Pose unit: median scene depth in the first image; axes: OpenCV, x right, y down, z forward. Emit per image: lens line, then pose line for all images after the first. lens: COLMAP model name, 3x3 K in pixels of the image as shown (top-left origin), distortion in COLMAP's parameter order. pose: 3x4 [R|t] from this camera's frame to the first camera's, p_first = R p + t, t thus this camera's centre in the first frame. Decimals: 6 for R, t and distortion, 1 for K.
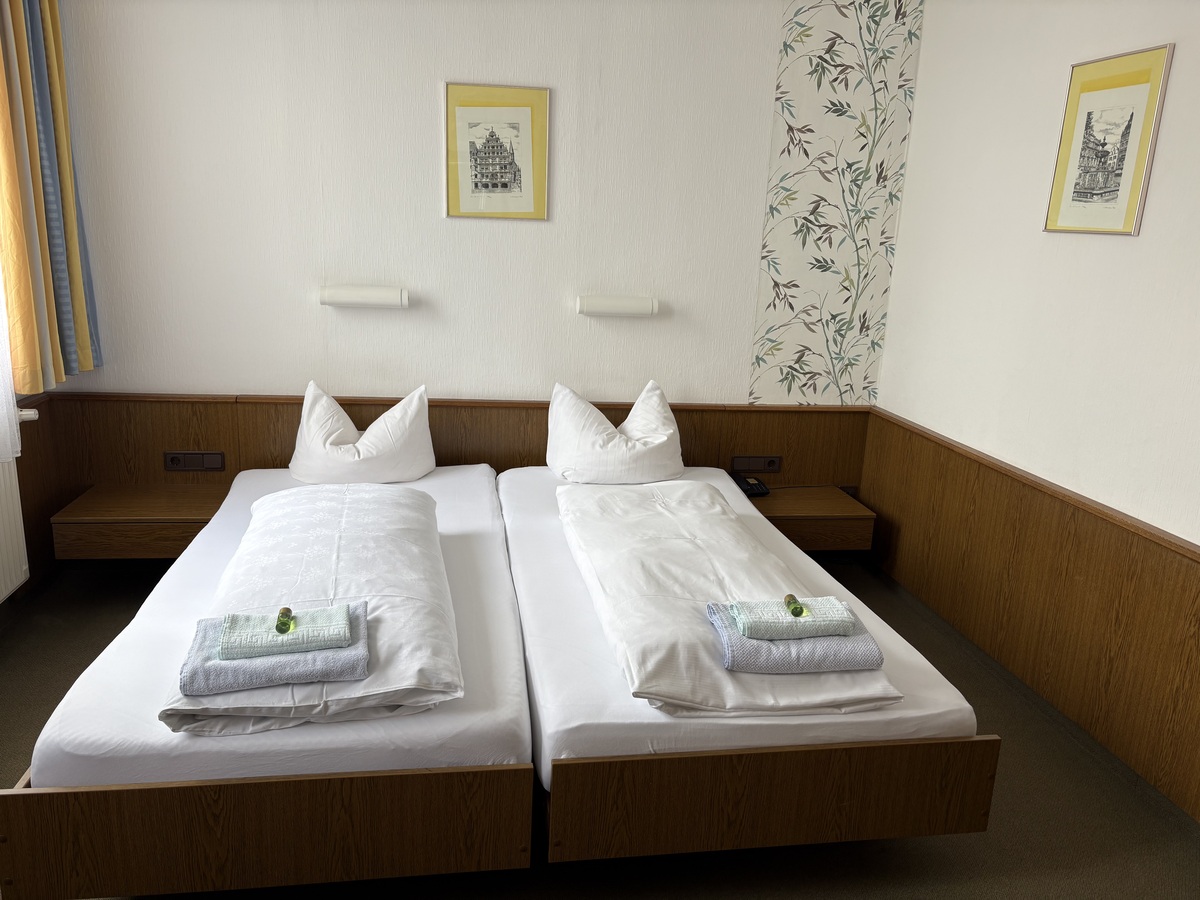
lens RADIAL K [[895.8, 0, 598.4], [0, 895.8, 443.5], [0, 0, 1]] dist [-0.005108, -0.020334]
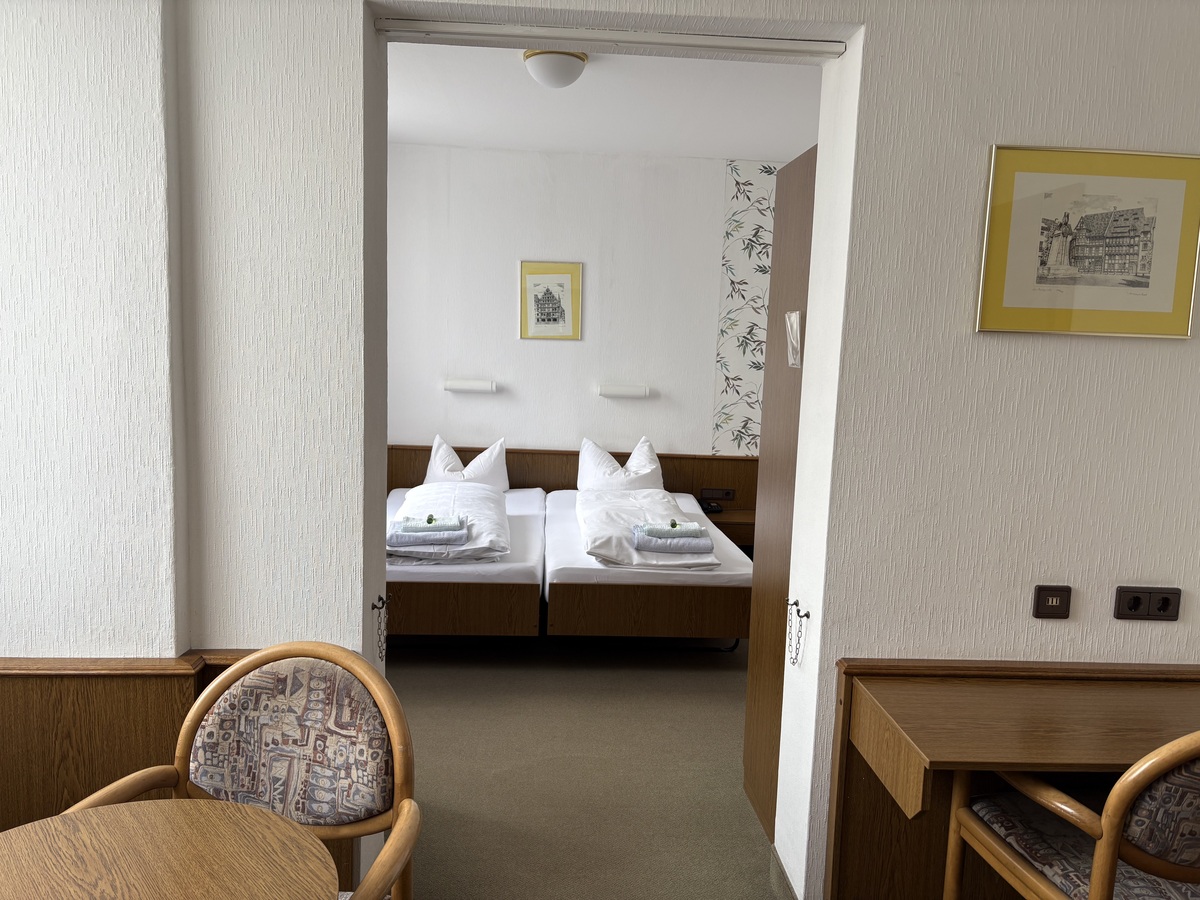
lens RADIAL K [[895.8, 0, 599.6], [0, 895.8, 439.8], [0, 0, 1]] dist [-0.005108, -0.020334]
pose [[0.994472, -0.000694, -0.105003, 0.155661], [-0.013419, 0.990940, -0.133637, 0.156440], [0.104145, 0.134307, 0.985452, -0.610984]]
